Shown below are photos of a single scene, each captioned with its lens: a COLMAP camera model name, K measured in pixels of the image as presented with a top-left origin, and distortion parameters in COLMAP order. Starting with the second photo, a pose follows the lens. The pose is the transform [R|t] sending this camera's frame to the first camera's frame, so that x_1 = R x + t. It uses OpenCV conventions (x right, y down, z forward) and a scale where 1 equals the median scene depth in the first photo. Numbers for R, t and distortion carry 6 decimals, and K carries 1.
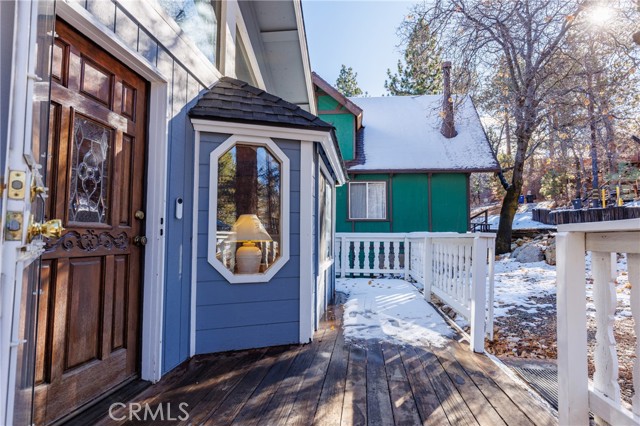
lens RADIAL K [[342.4, 0, 320.0], [0, 342.4, 213.0], [0, 0, 1]] dist [0.002857, 0.000471]
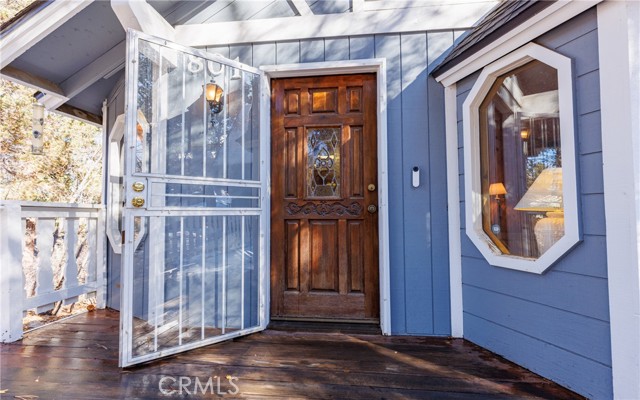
lens RADIAL K [[300.2, 0, 320.0], [0, 300.2, 200.0], [0, 0, 1]] dist [-0.001609, -0.000247]
pose [[0.013114, -0.045596, -0.998874, 0.543123], [0.074111, 0.996257, -0.044503, 0.087422], [0.997164, -0.073444, 0.016444, 0.841669]]
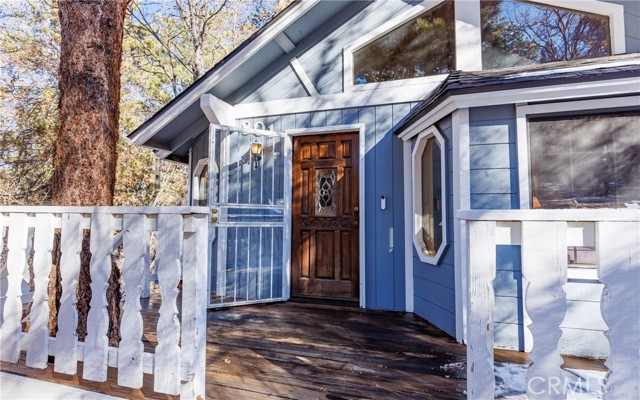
lens RADIAL K [[335.8, 0, 320.0], [0, 335.8, 200.0], [0, 0, 1]] dist [0.002034, 0.000074]
pose [[-0.187952, -0.069601, -0.979709, 1.274141], [0.060528, 0.994769, -0.082282, 0.094895], [0.980311, -0.074765, -0.182756, 1.195461]]
